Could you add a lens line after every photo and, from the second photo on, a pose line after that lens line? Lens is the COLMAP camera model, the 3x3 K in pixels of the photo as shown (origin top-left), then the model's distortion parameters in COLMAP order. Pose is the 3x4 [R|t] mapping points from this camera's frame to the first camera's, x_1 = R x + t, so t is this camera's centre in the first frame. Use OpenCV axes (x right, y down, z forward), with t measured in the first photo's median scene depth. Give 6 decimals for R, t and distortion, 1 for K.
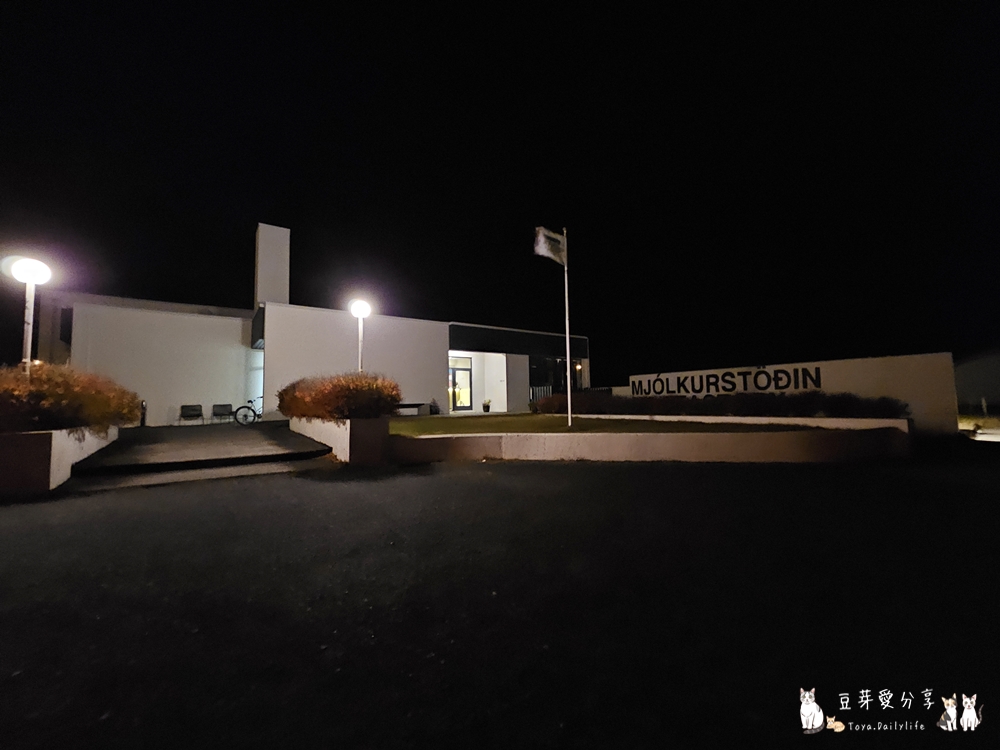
lens RADIAL K [[406.7, 0, 503.1], [0, 406.7, 378.1], [0, 0, 1]] dist [-0.006340, 0.001959]
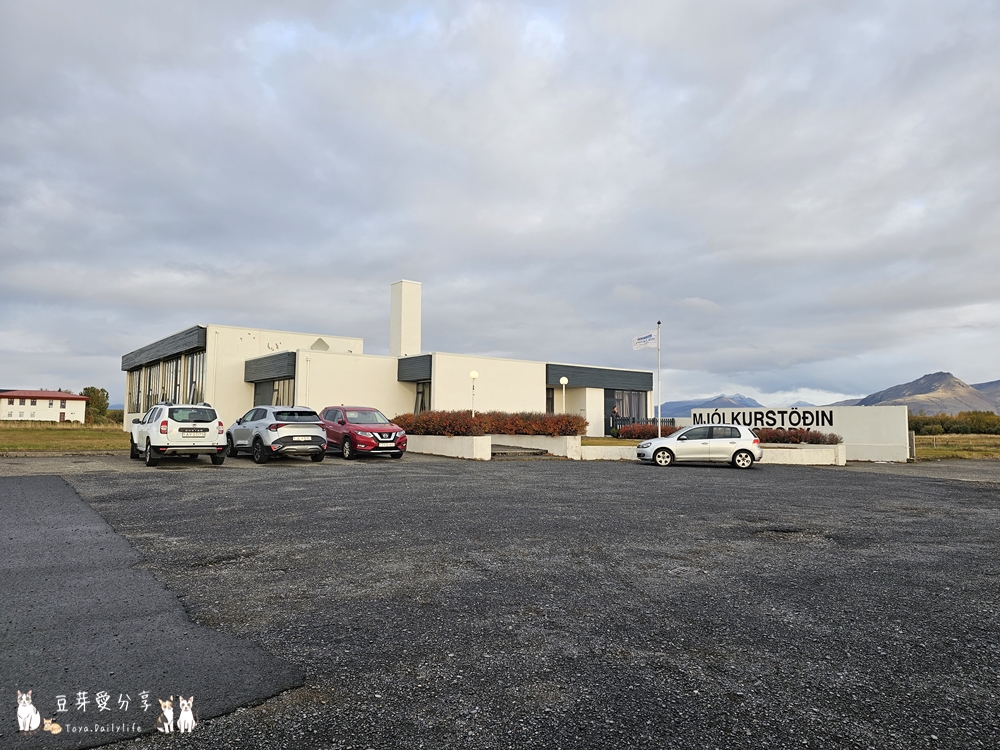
lens RADIAL K [[697.5, 0, 494.4], [0, 697.5, 377.6], [0, 0, 1]] dist [0.047263, -0.021013]
pose [[0.999165, 0.020800, 0.035159, -0.369229], [-0.020890, 0.999779, 0.002181, -0.101191], [-0.035105, -0.002914, 0.999379, -1.115884]]
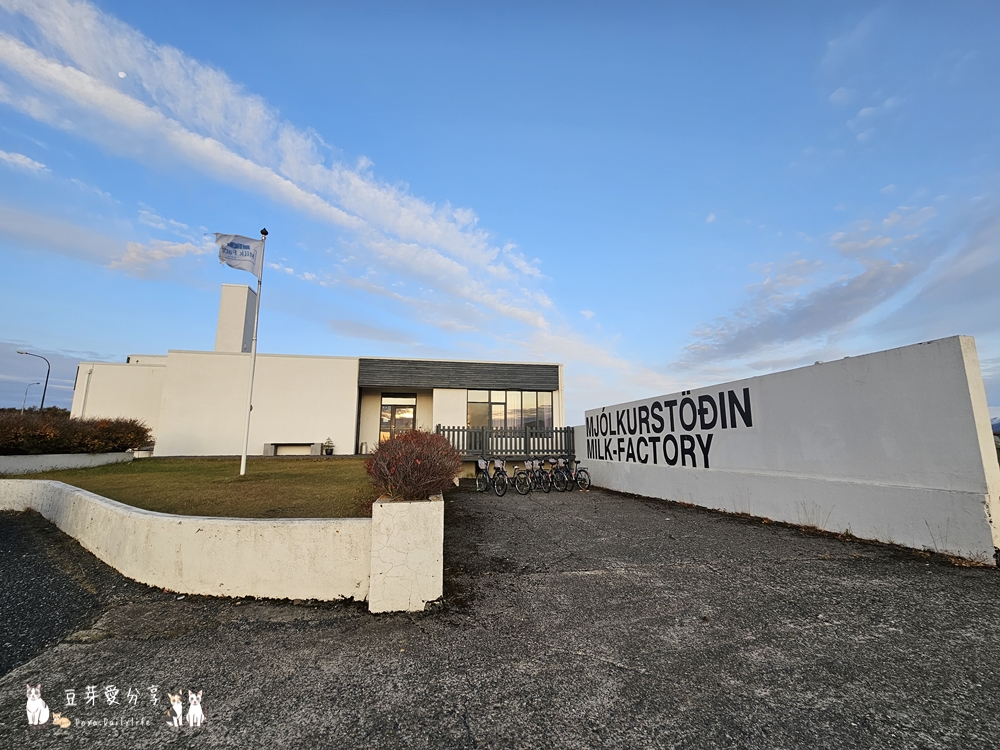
lens RADIAL K [[406.7, 0, 501.5], [0, 406.7, 378.7], [0, 0, 1]] dist [-0.006340, 0.001959]
pose [[0.881859, -0.055462, -0.468239, 0.629930], [0.012037, 0.995382, -0.095231, 0.006592], [0.471359, 0.078344, 0.878455, 0.322915]]
